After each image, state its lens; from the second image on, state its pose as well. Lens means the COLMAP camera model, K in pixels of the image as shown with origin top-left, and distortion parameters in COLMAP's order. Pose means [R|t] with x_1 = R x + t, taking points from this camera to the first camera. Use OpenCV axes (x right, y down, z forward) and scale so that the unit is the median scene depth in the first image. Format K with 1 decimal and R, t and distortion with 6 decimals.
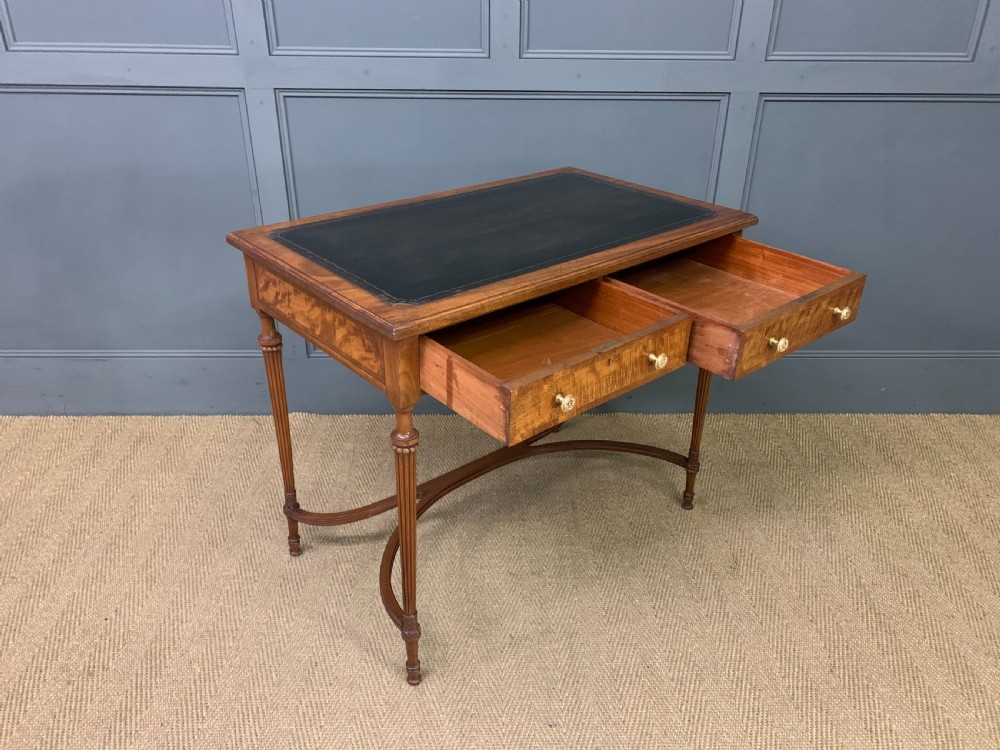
lens RADIAL K [[763.6, 0, 500.2], [0, 763.6, 380.0], [0, 0, 1]] dist [0.027778, -0.013434]
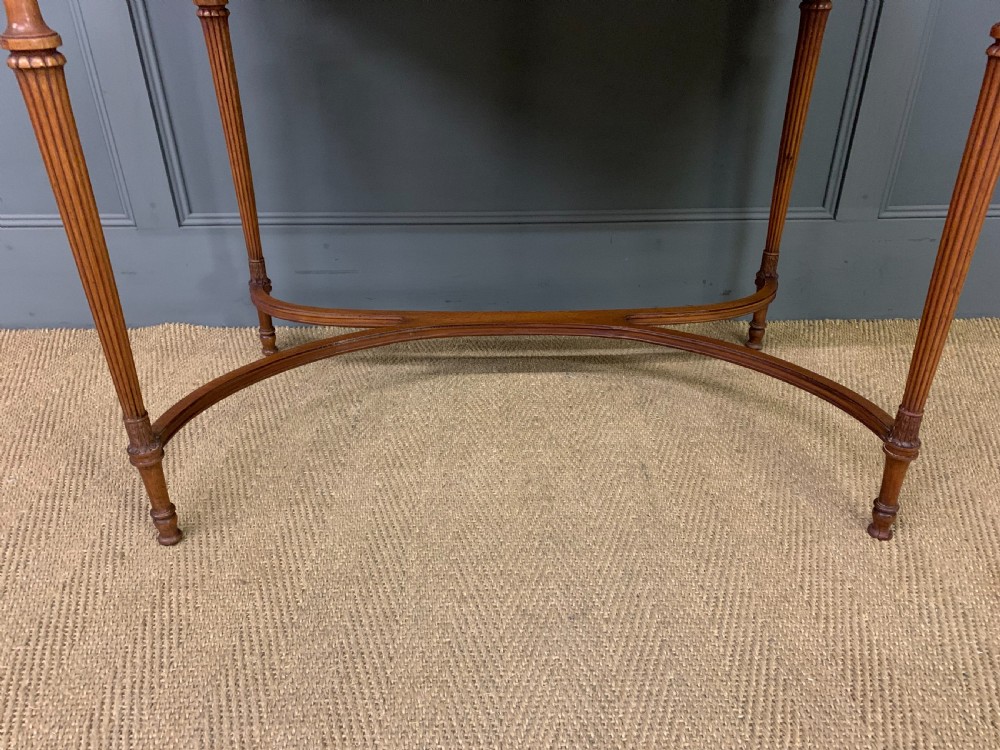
lens RADIAL K [[763.6, 0, 500.3], [0, 763.6, 373.2], [0, 0, 1]] dist [0.027778, -0.013434]
pose [[0.999572, -0.009251, -0.027745, 0.012682], [0.009738, 0.999800, 0.017465, 0.092264], [0.027578, -0.017728, 0.999462, 0.499282]]
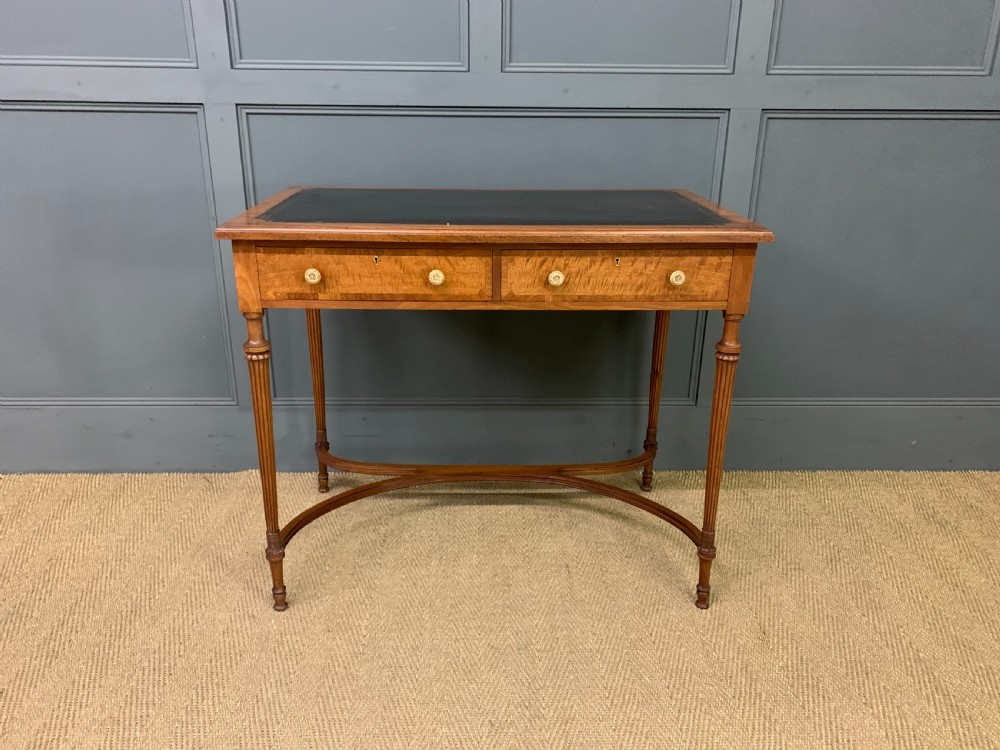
lens RADIAL K [[763.6, 0, 493.4], [0, 763.6, 376.7], [0, 0, 1]] dist [0.027778, -0.013434]
pose [[0.999997, -0.002369, -0.001068, 0.015658], [0.002196, 0.990150, -0.139990, 0.075908], [0.001389, 0.139987, 0.990152, 0.134362]]
